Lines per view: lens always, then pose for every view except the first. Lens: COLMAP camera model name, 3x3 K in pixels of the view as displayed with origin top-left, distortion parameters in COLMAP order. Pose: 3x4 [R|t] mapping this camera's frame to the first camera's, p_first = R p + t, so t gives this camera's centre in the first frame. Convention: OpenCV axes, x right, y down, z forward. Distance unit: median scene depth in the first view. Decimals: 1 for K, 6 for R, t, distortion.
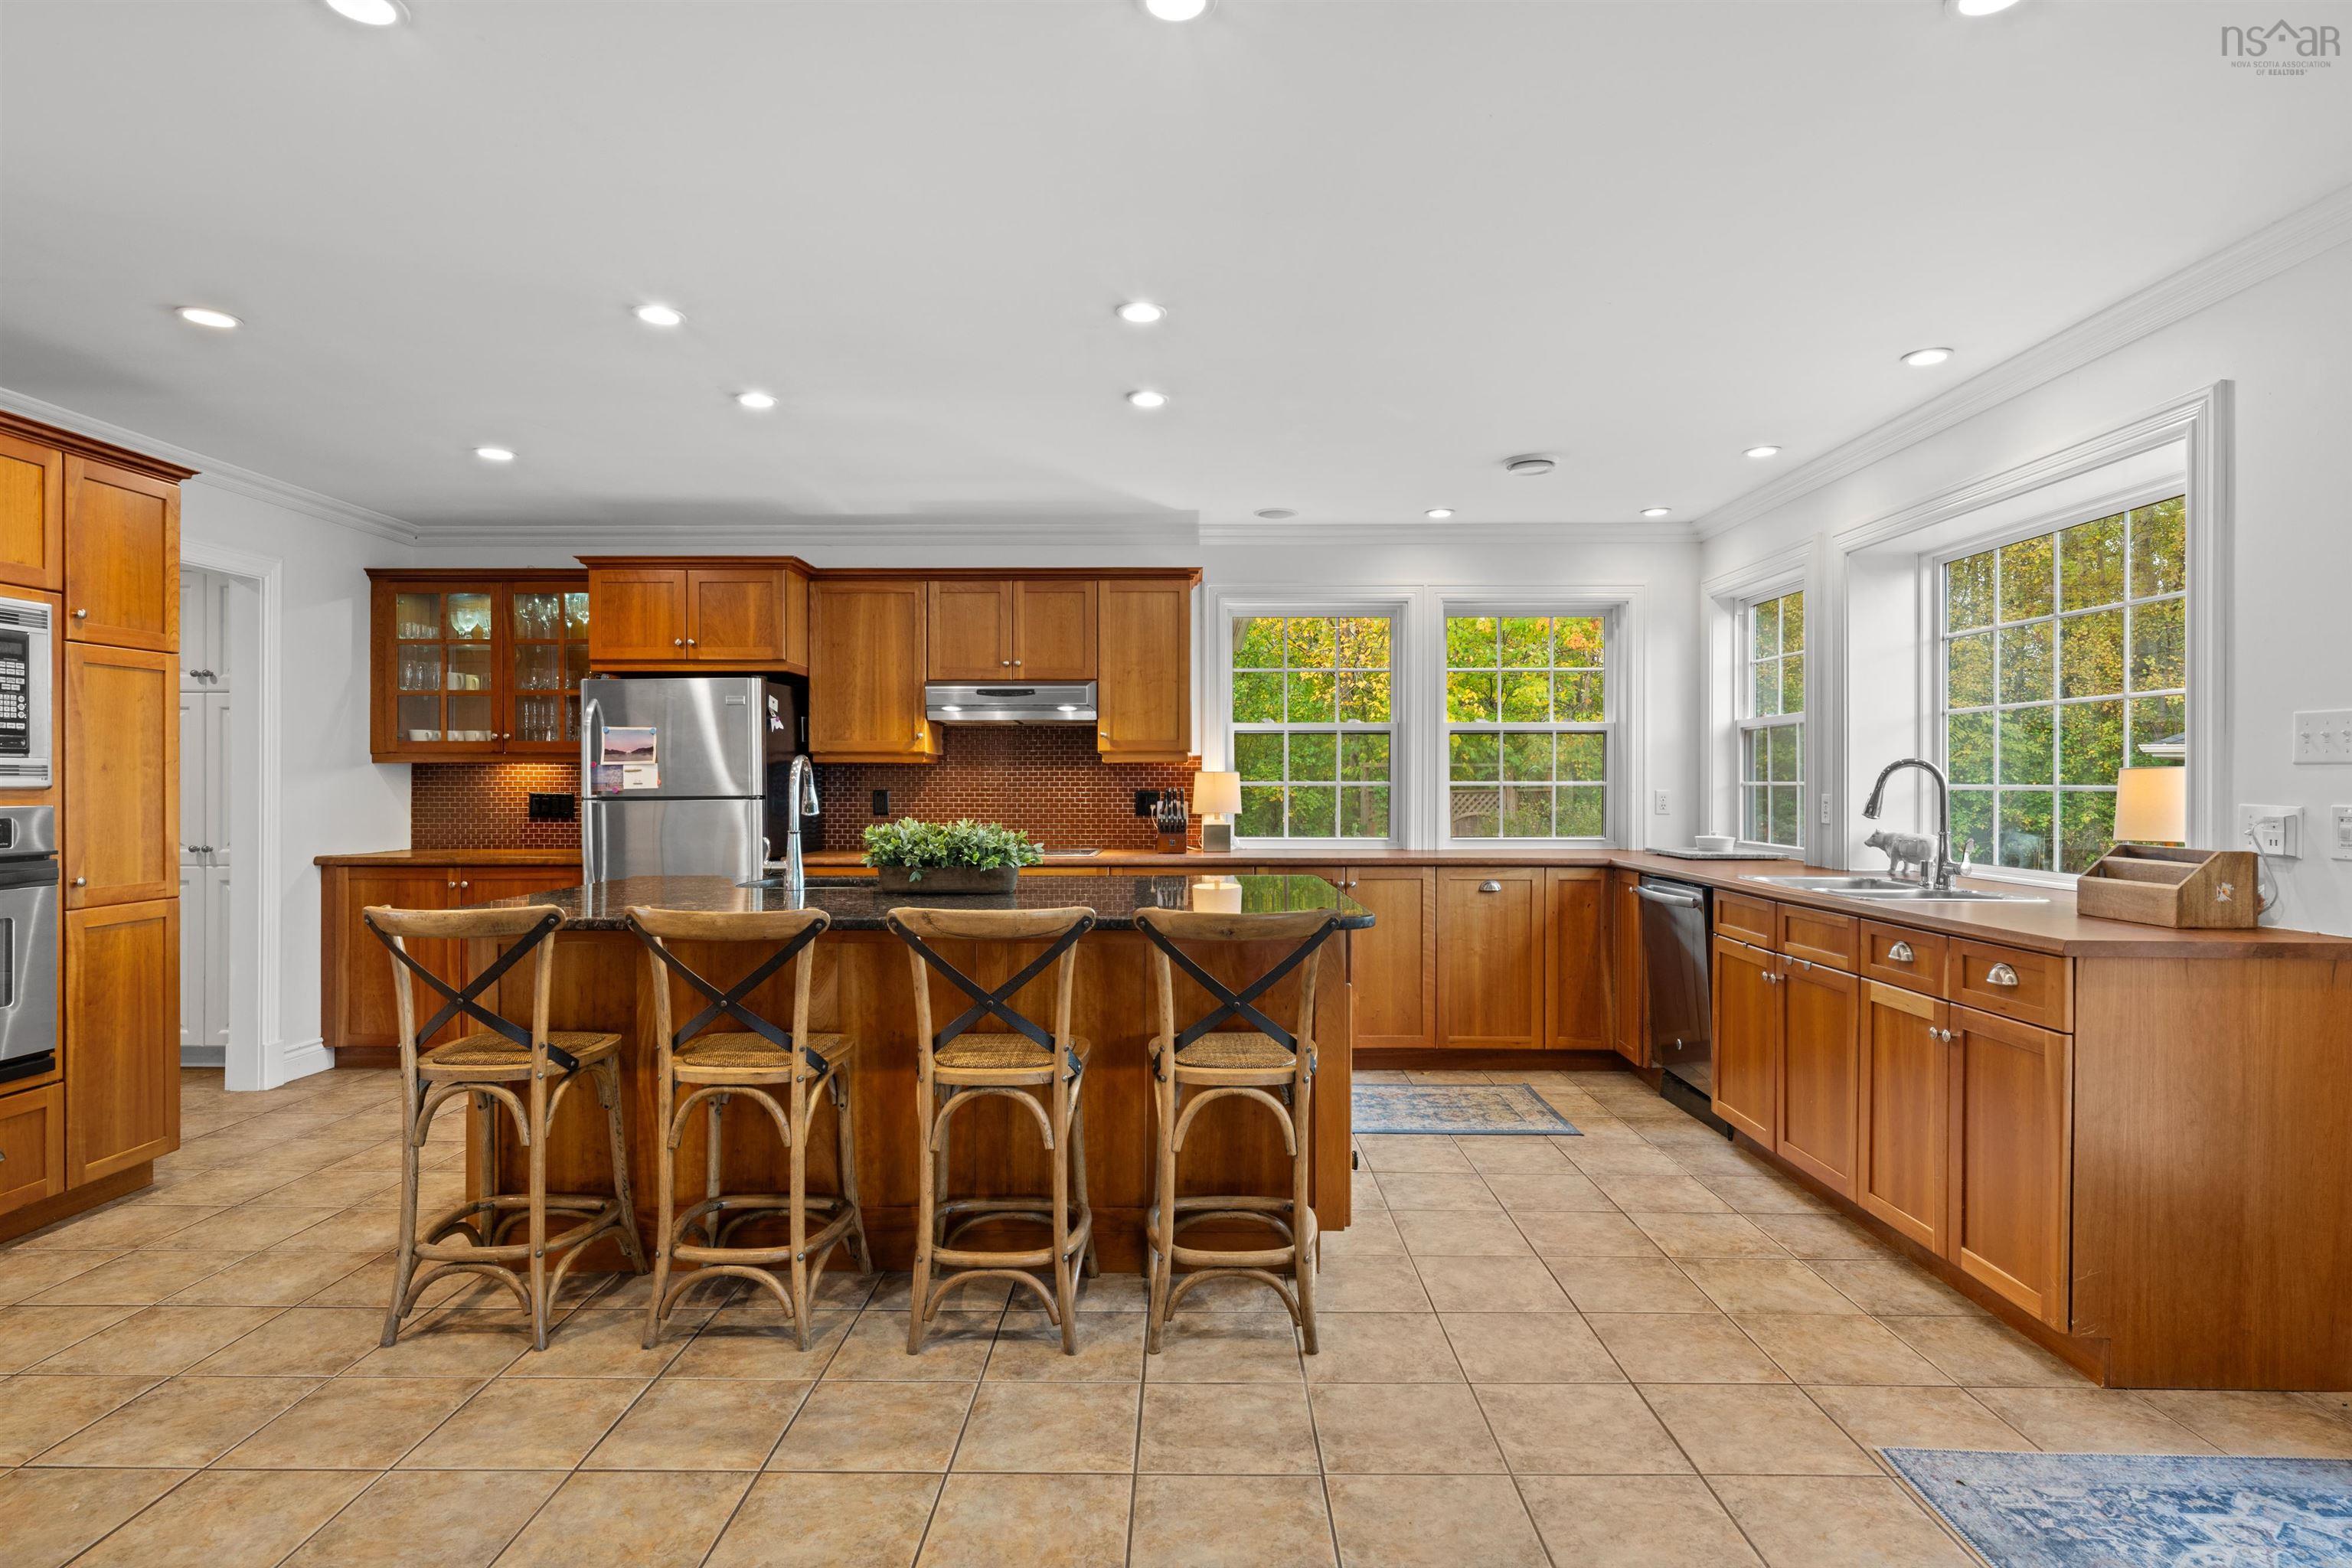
lens RADIAL K [[1212.6, 0, 1176.0], [0, 1212.6, 784.0], [0, 0, 1]] dist [-0.001554, -0.000245]
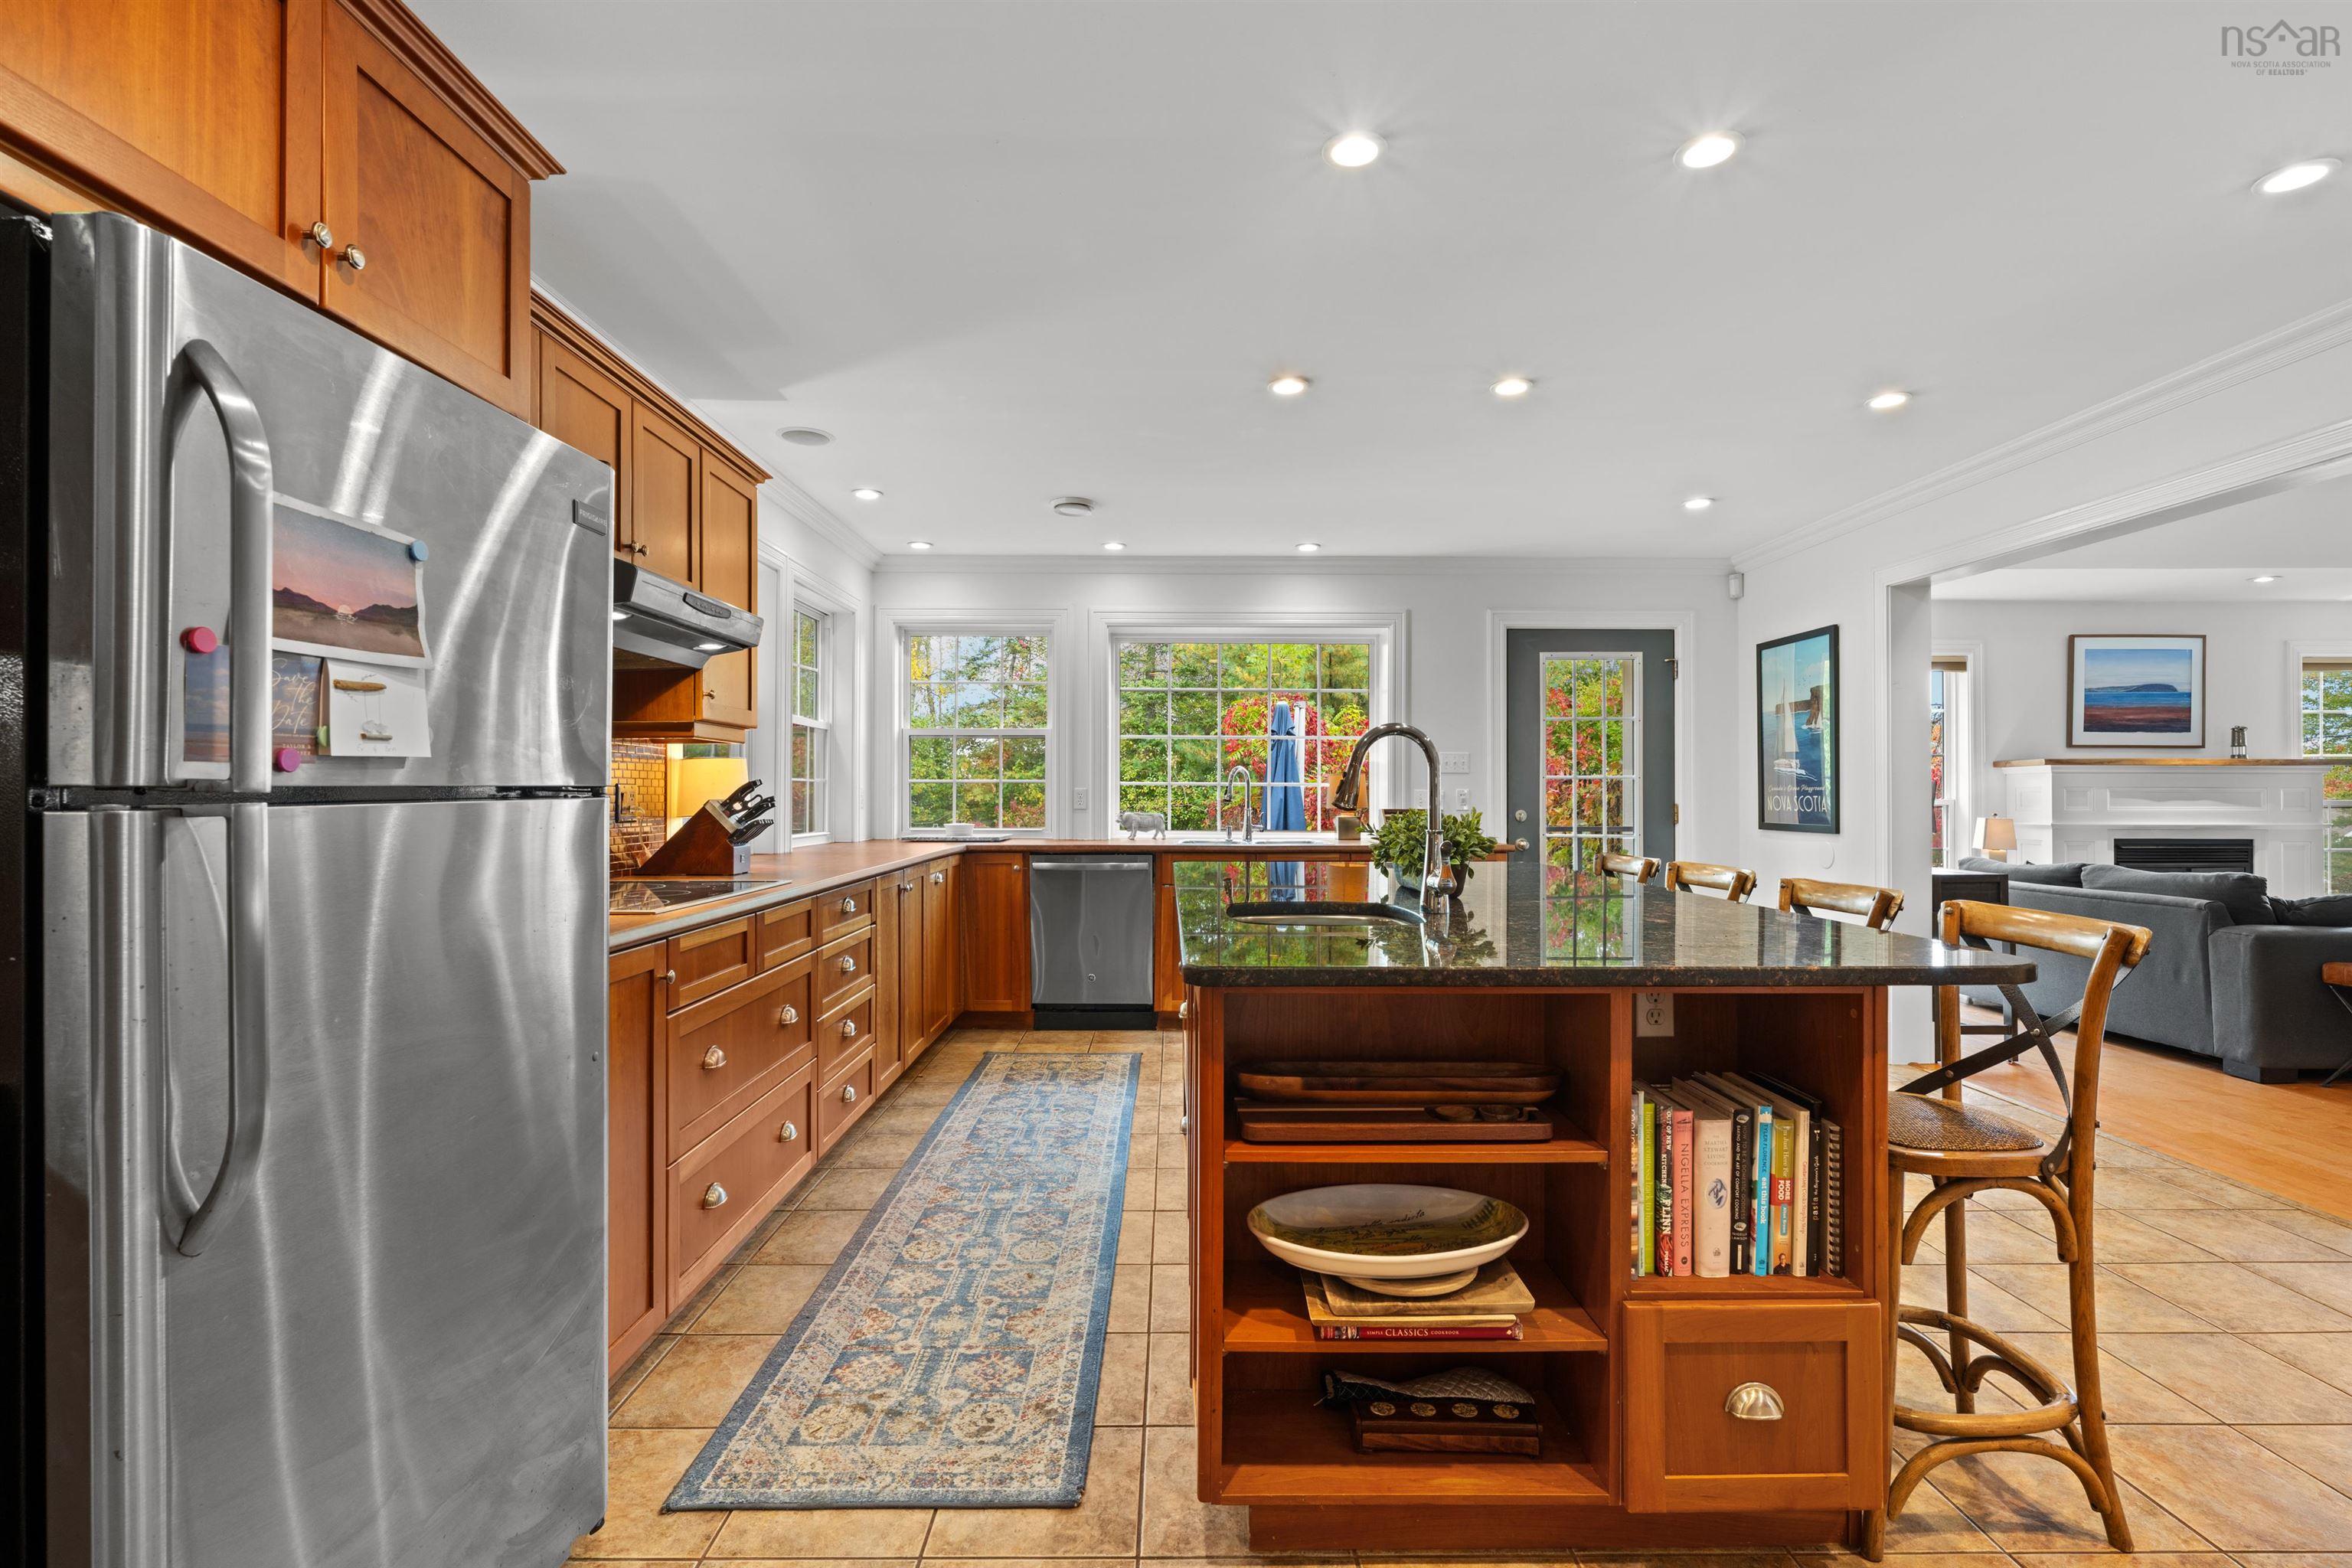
lens RADIAL K [[1072.8, 0, 1176.0], [0, 1072.8, 784.0], [0, 0, 1]] dist [0.000806, -0.000448]
pose [[-0.013101, 0.007237, 0.999888, -0.660514], [0.002444, 0.999971, -0.007206, 0.011399], [-0.999911, 0.002349, -0.013119, 0.808769]]
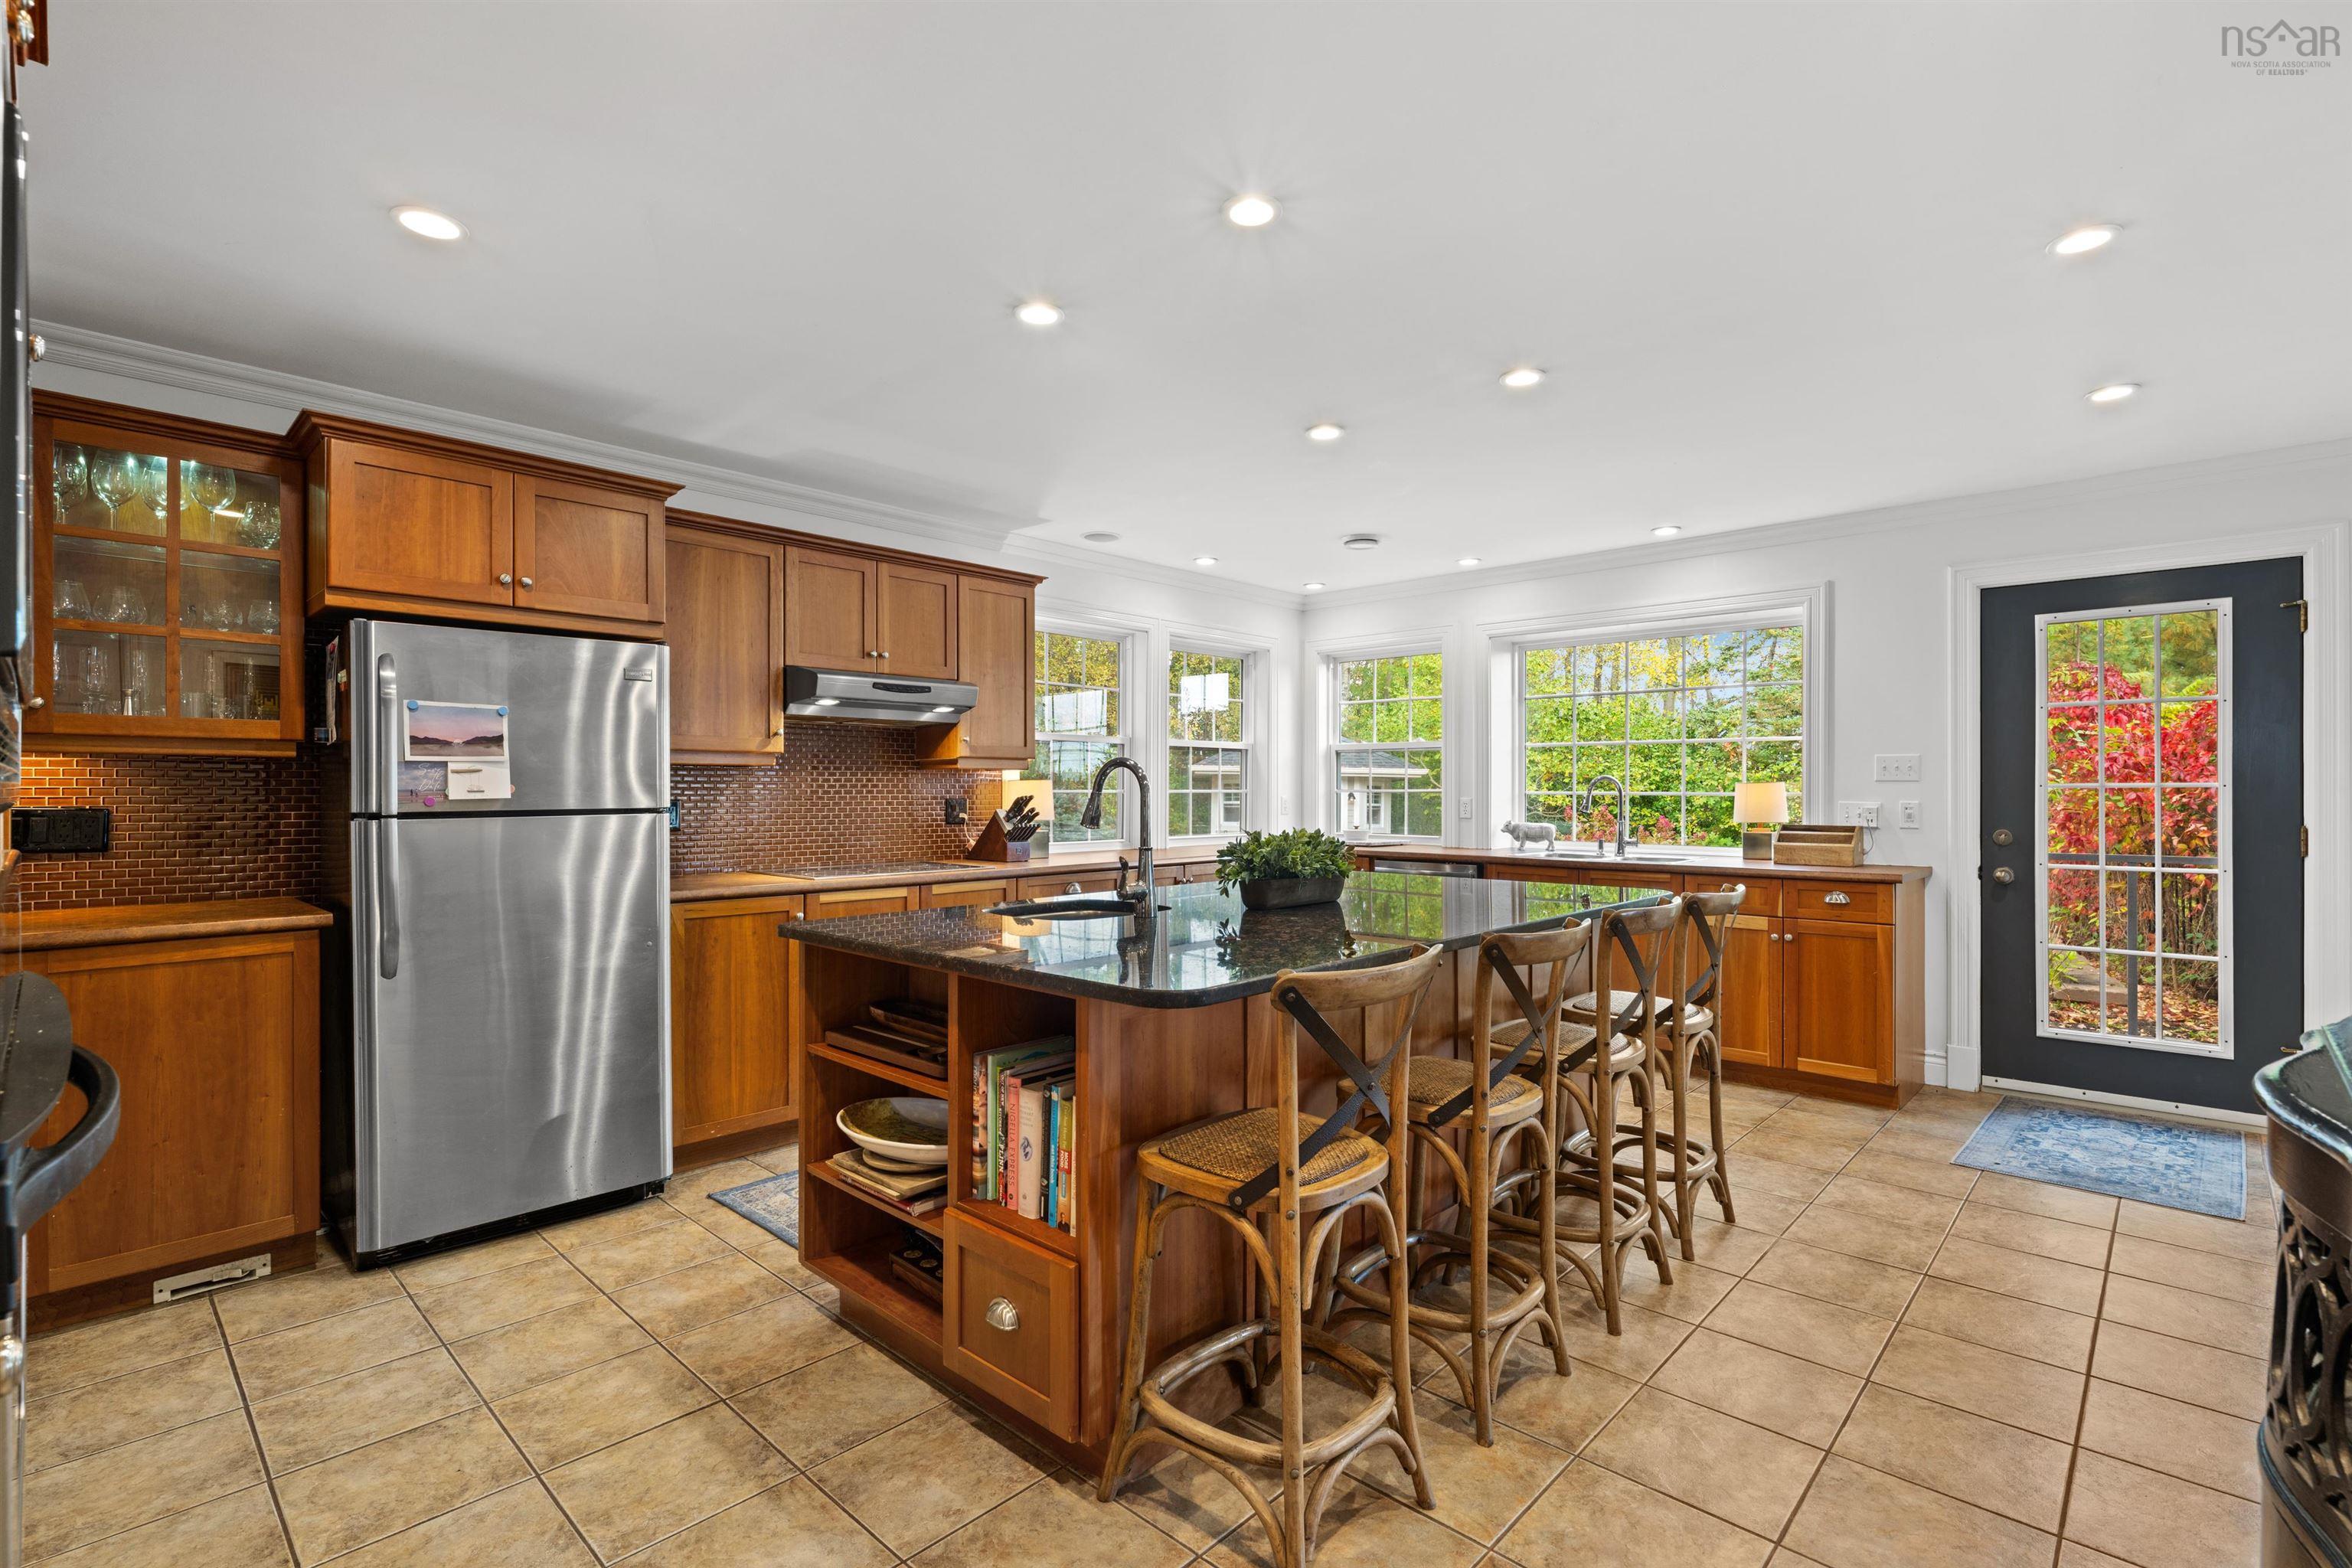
lens RADIAL K [[1072.8, 0, 1176.0], [0, 1072.8, 784.0], [0, 0, 1]] dist [0.000806, -0.000448]
pose [[0.679879, 0.004599, 0.733310, -0.593524], [0.000789, 0.999975, -0.007003, 0.000084], [-0.733324, 0.005340, 0.679858, 0.330516]]
